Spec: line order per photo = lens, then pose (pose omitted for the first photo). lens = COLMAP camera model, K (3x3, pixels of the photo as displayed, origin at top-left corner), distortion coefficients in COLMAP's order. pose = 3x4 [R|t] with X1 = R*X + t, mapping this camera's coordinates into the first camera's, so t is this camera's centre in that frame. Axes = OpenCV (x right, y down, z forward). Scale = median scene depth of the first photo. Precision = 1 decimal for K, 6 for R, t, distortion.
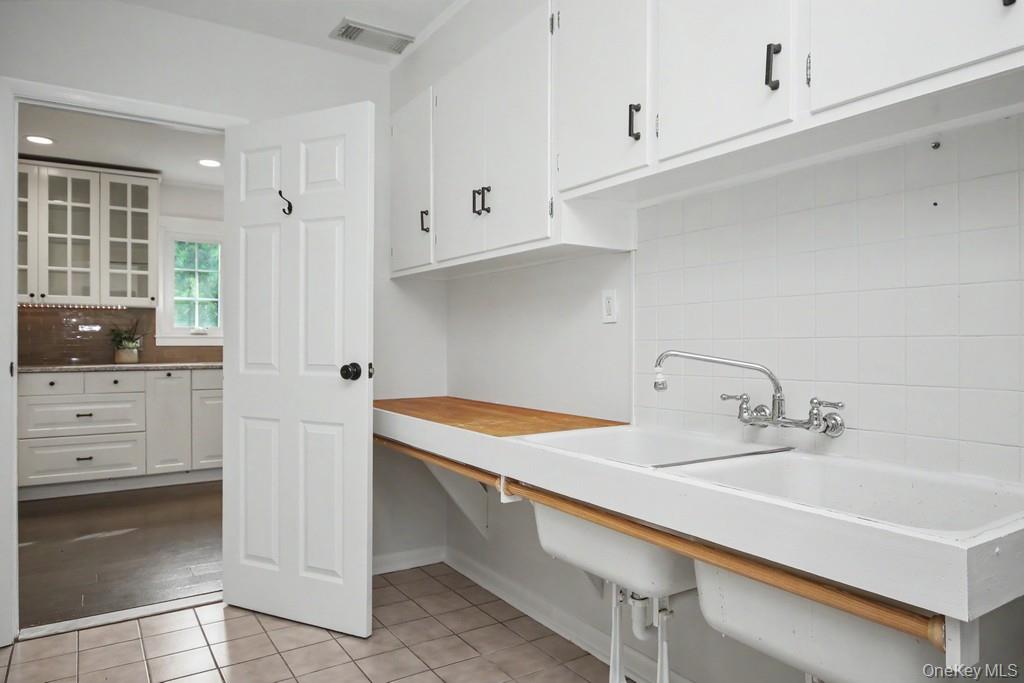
lens RADIAL K [[669.5, 0, 512.0], [0, 669.5, 341.5], [0, 0, 1]] dist [0.001802, 0.000243]
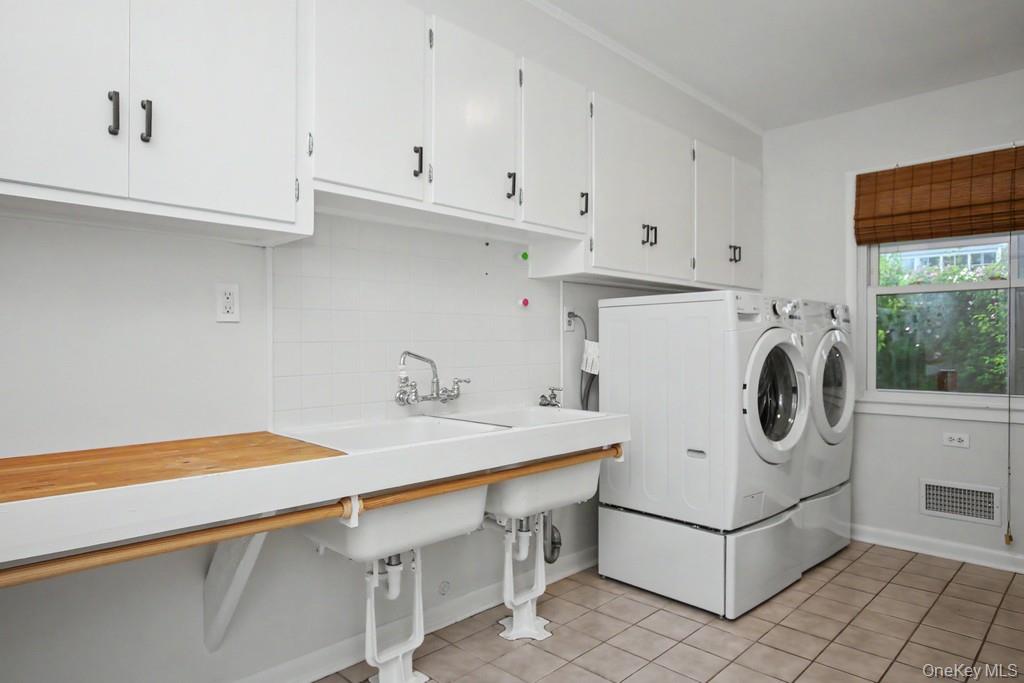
lens RADIAL K [[614.3, 0, 512.1], [0, 614.3, 346.3], [0, 0, 1]] dist [-0.004705, -0.000967]
pose [[-0.213460, -0.004628, 0.976941, -0.911527], [0.000502, 0.999988, 0.004847, -0.000595], [-0.976952, 0.001525, -0.213455, 1.045530]]
